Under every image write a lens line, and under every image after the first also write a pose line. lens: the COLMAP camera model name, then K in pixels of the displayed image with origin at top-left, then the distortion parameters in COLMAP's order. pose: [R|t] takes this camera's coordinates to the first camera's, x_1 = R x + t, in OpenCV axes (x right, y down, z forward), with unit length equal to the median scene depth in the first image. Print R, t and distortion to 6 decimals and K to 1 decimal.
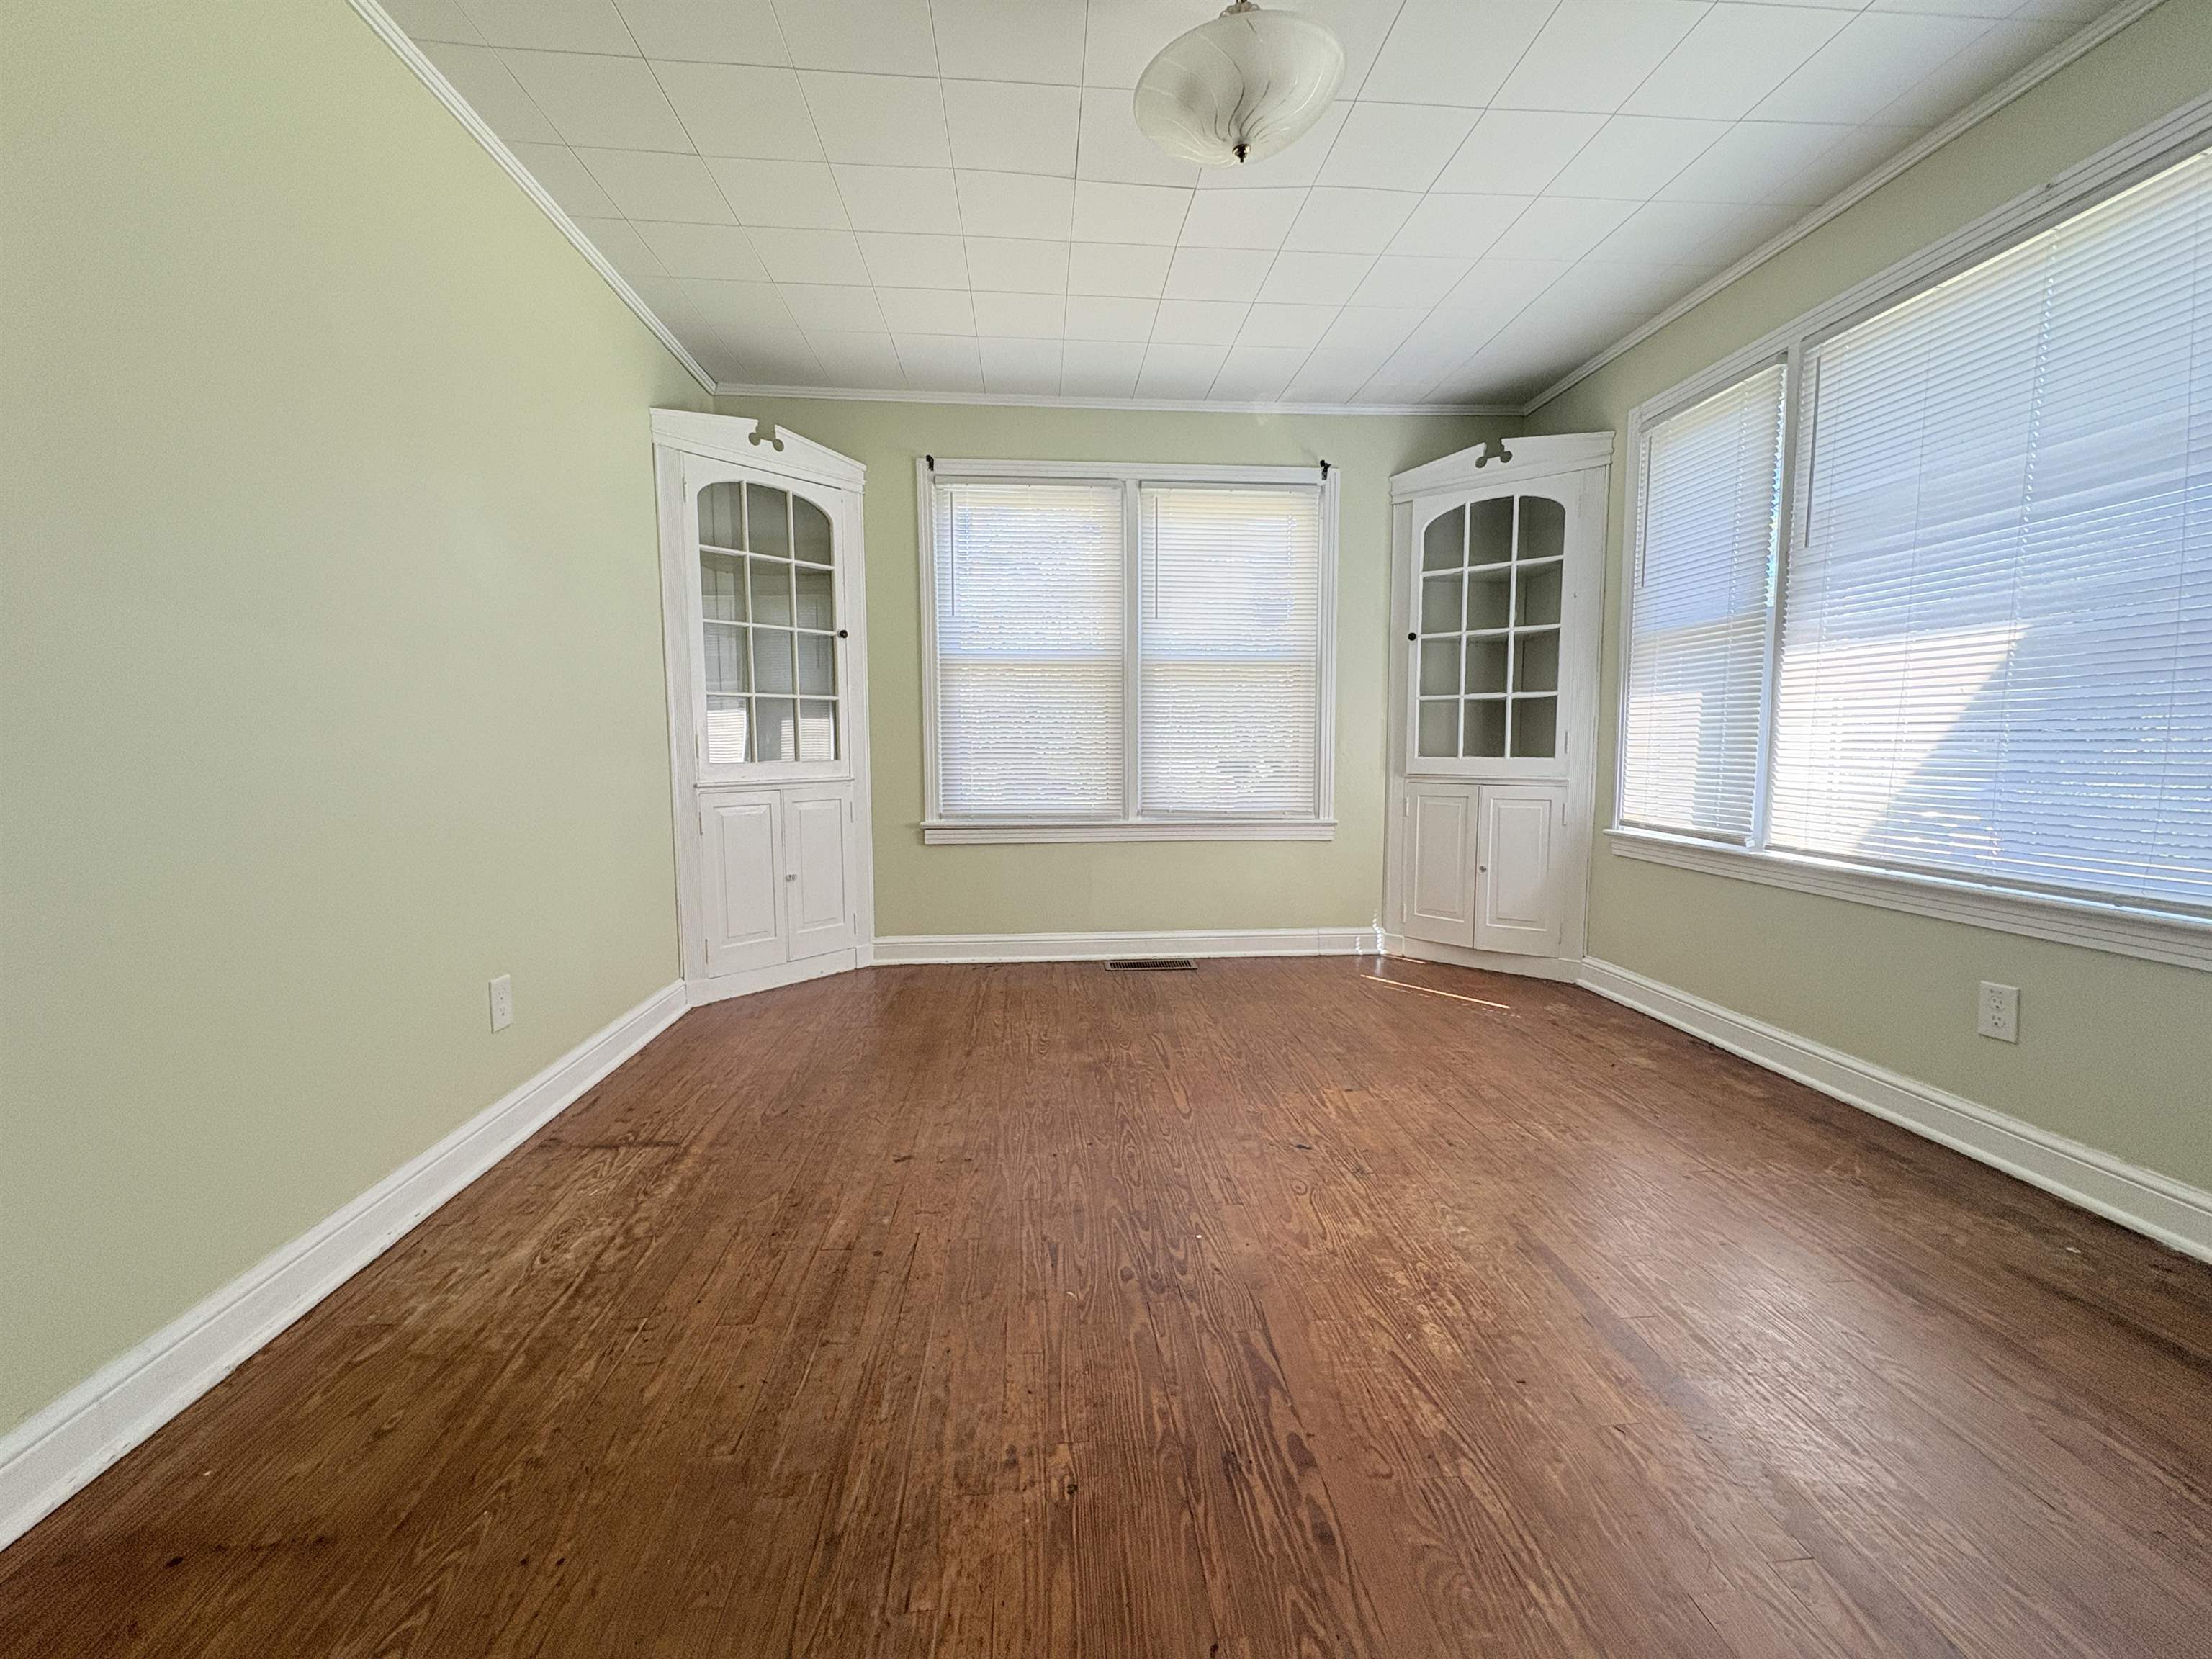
lens RADIAL K [[877.5, 0, 1106.0], [0, 877.5, 829.5], [0, 0, 1]] dist [-0.000238, 0.000693]
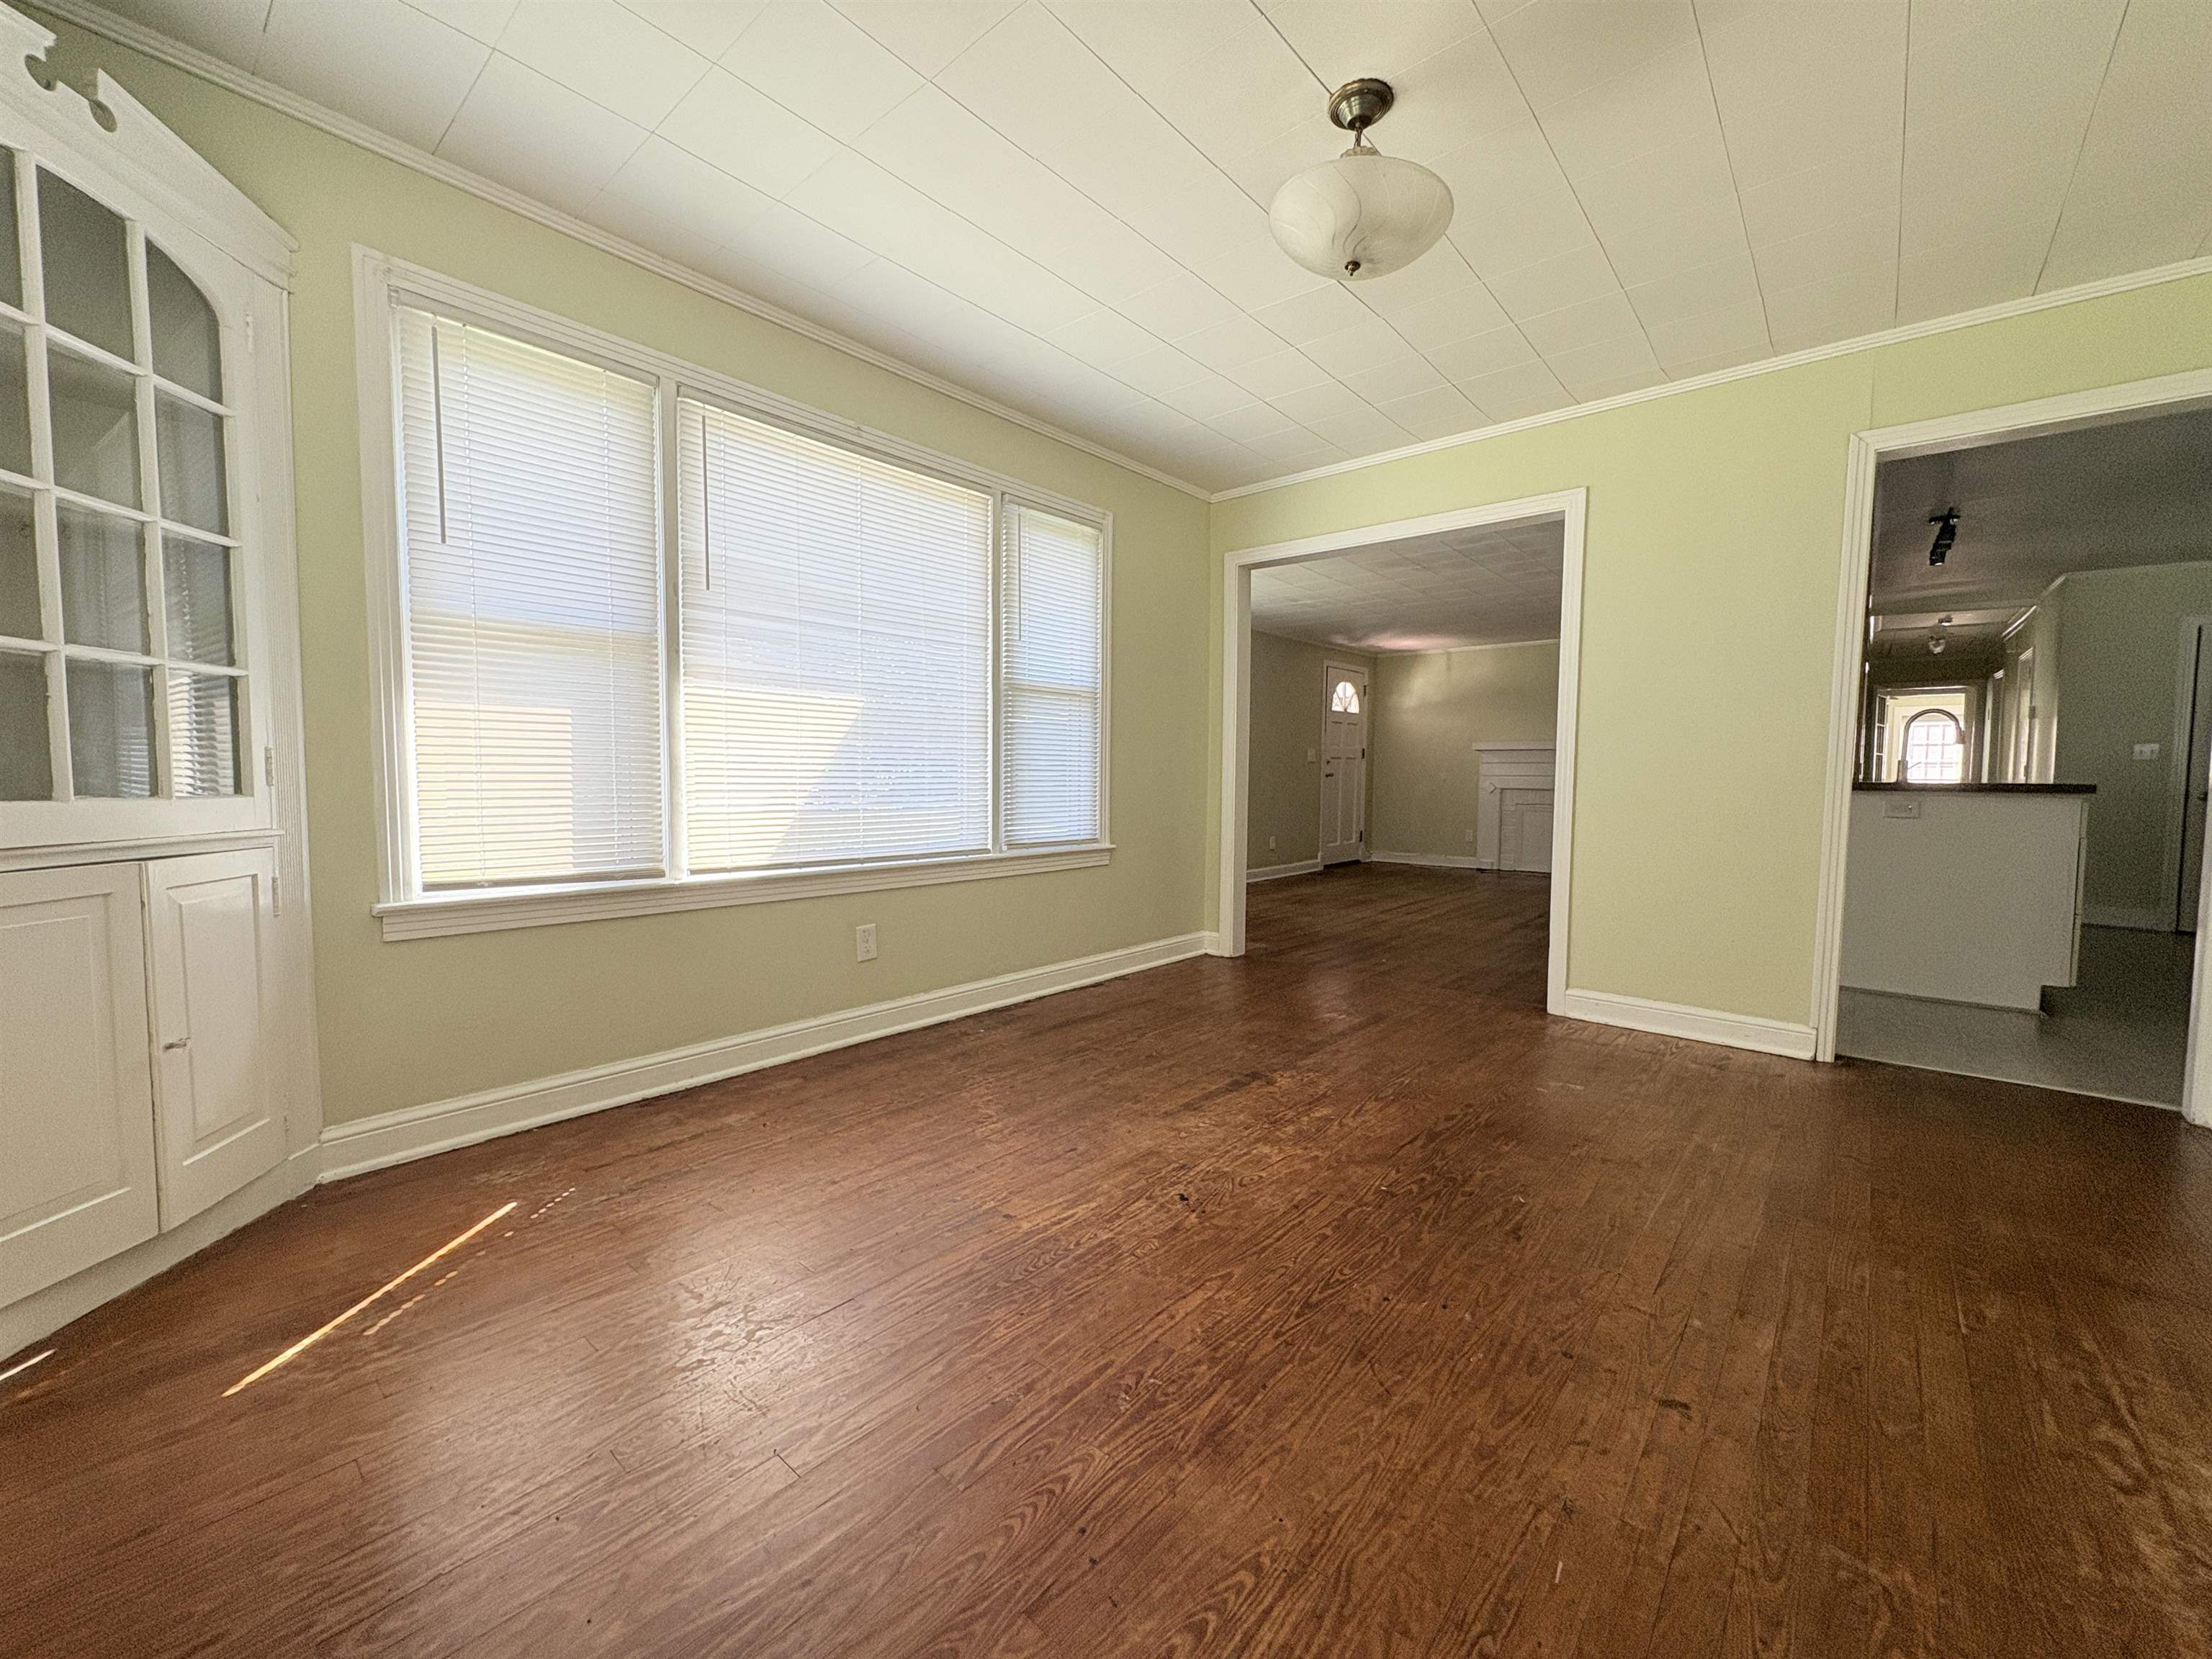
lens RADIAL K [[877.5, 0, 1106.0], [0, 877.5, 829.5], [0, 0, 1]] dist [-0.000238, 0.000693]
pose [[-0.697710, -0.045076, 0.714961, -0.228681], [0.065456, 0.989832, 0.126283, -0.094796], [-0.713384, 0.134908, -0.687665, 1.008736]]
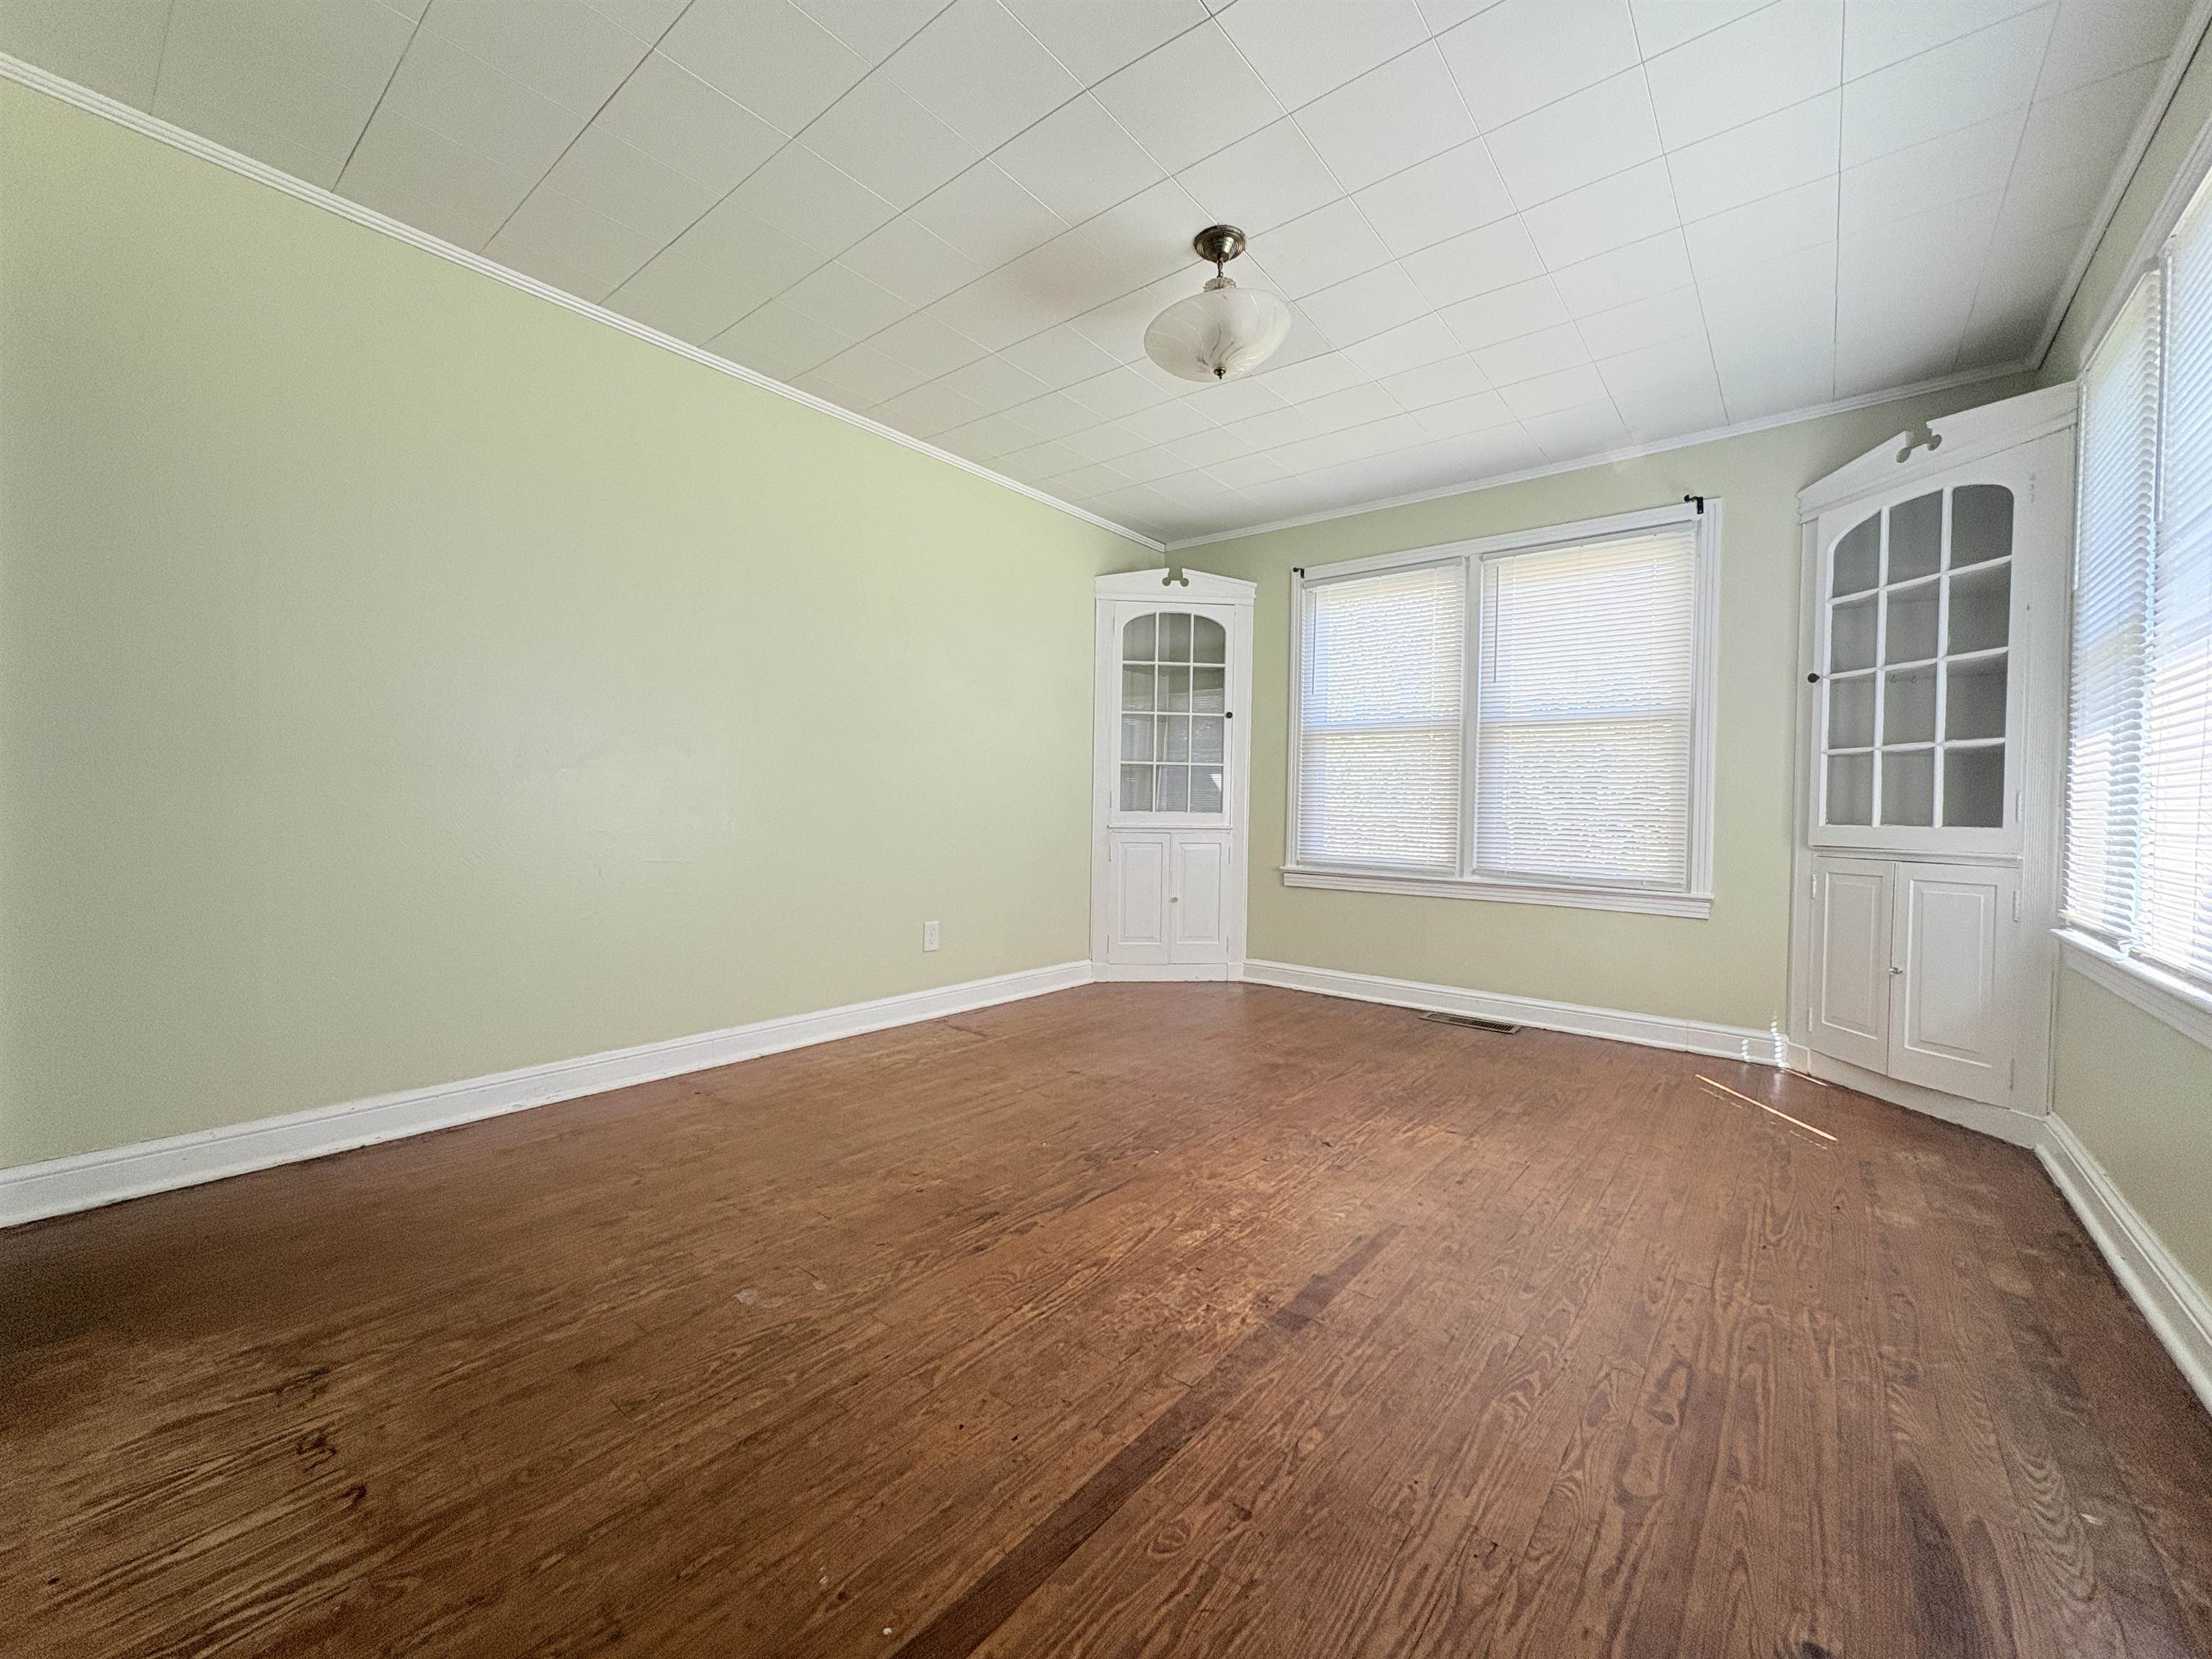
lens RADIAL K [[877.5, 0, 1106.0], [0, 877.5, 829.5], [0, 0, 1]] dist [-0.000238, 0.000693]
pose [[0.722027, 0.033079, -0.691073, 0.482701], [-0.089986, 0.994862, -0.046397, 0.020617], [0.685988, 0.095686, 0.721294, -0.036373]]
